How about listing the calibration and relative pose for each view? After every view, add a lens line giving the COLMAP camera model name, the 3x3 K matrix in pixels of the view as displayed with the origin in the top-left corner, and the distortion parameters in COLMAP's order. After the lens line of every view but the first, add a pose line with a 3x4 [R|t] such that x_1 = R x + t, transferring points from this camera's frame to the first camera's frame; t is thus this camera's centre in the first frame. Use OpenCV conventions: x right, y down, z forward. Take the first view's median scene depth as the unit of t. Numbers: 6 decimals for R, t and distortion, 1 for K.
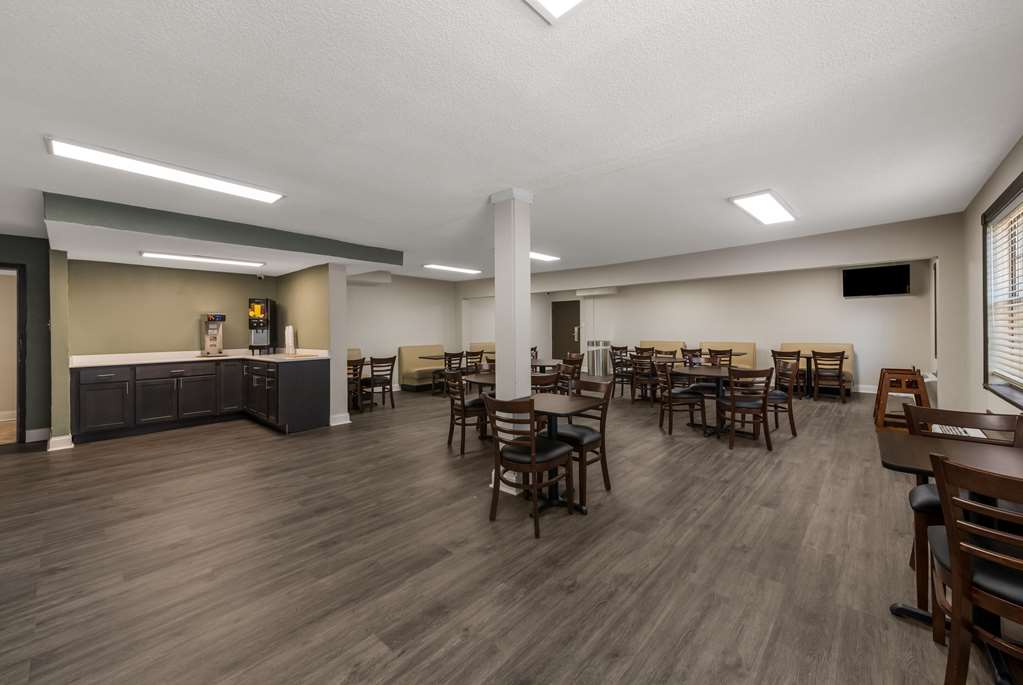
lens RADIAL K [[421.2, 0, 517.3], [0, 421.2, 326.5], [0, 0, 1]] dist [0.021276, -0.000100]
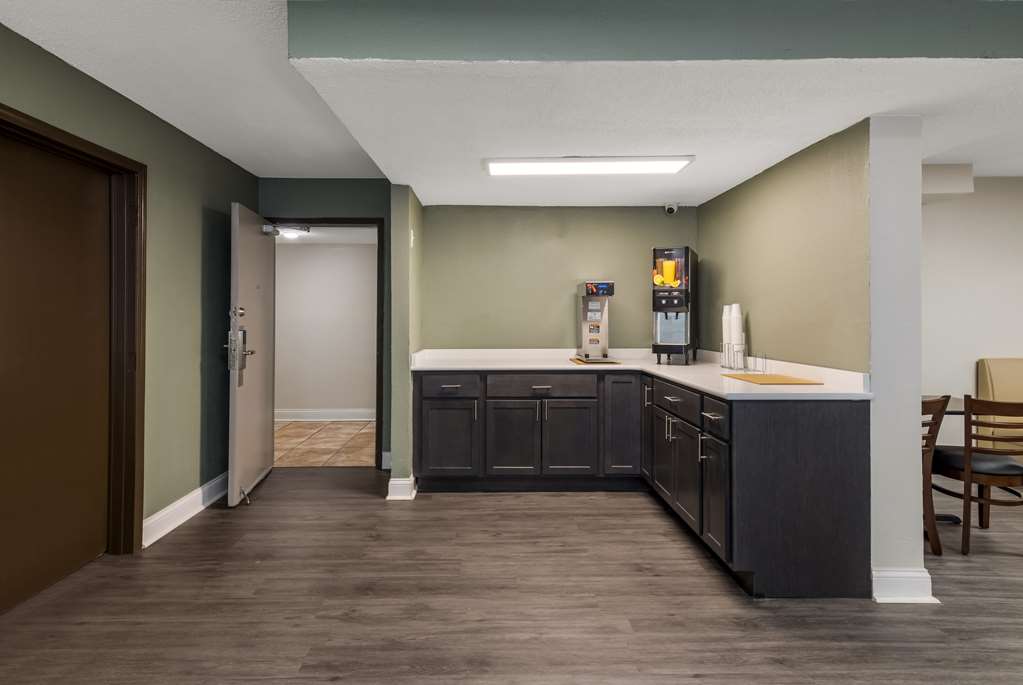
lens RADIAL K [[543.0, 0, 510.4], [0, 543.0, 308.8], [0, 0, 1]] dist [0.001093, 0.000317]
pose [[0.711915, 0.003790, -0.702255, -0.316900], [-0.005600, 0.999984, -0.000280, 0.004582], [0.702243, 0.004132, 0.711925, 0.449389]]
